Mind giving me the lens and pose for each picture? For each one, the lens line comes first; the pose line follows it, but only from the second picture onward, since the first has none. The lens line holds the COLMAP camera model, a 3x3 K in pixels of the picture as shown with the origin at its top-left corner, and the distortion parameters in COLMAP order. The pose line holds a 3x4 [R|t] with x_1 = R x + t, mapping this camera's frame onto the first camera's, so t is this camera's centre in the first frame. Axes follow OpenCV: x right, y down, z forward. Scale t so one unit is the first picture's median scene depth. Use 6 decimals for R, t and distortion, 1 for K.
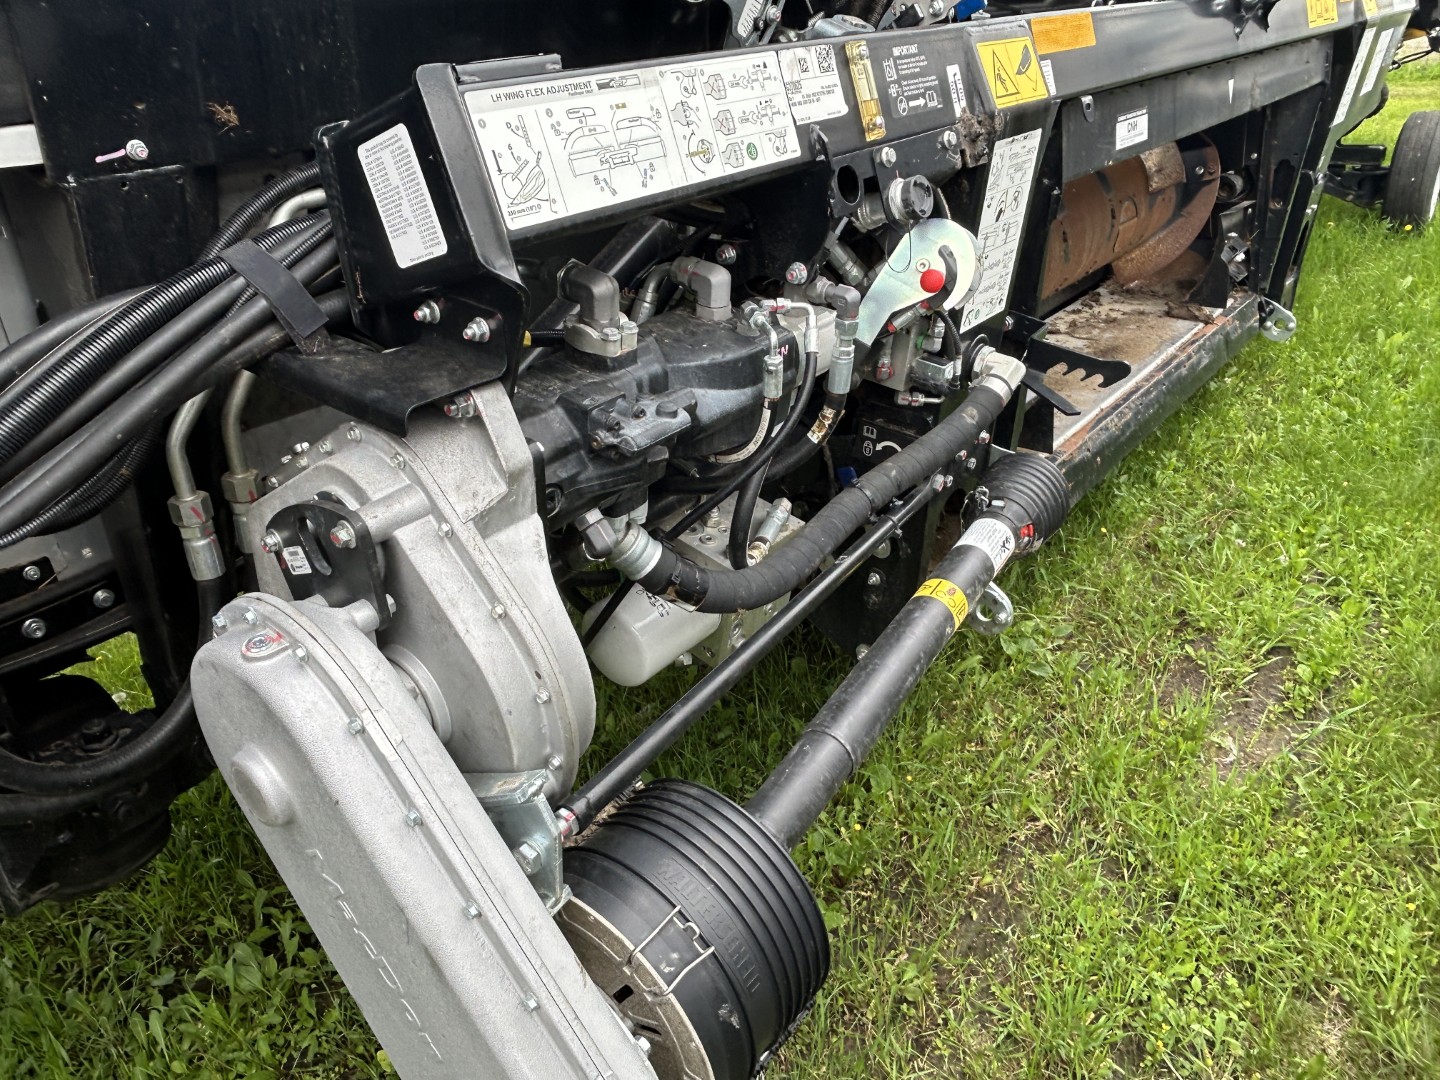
lens RADIAL K [[1013.8, 0, 720.0], [0, 1013.8, 540.0], [0, 0, 1]] dist [0.007517, -0.006125]
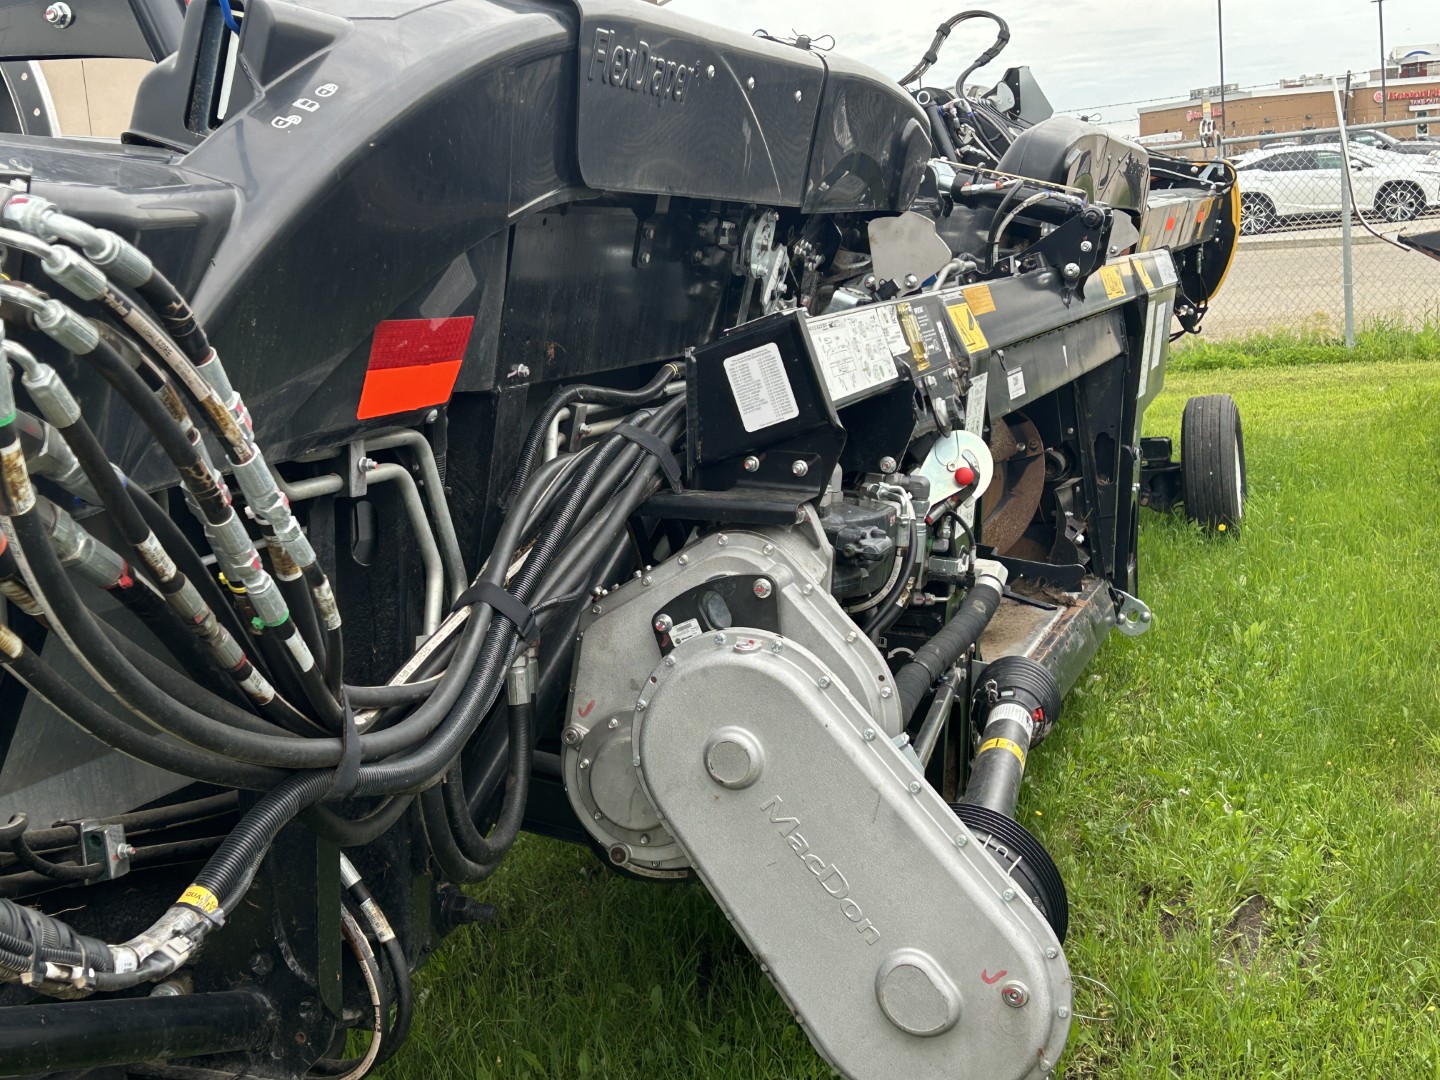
lens RADIAL K [[1992.9, 0, 720.0], [0, 1992.9, 540.0], [0, 0, 1]] dist [0.110261, -0.026627]
pose [[0.937633, -0.046787, 0.344465, -0.606411], [0.164366, 0.932808, -0.320706, 0.365519], [-0.306315, 0.357323, 0.882322, -0.686912]]
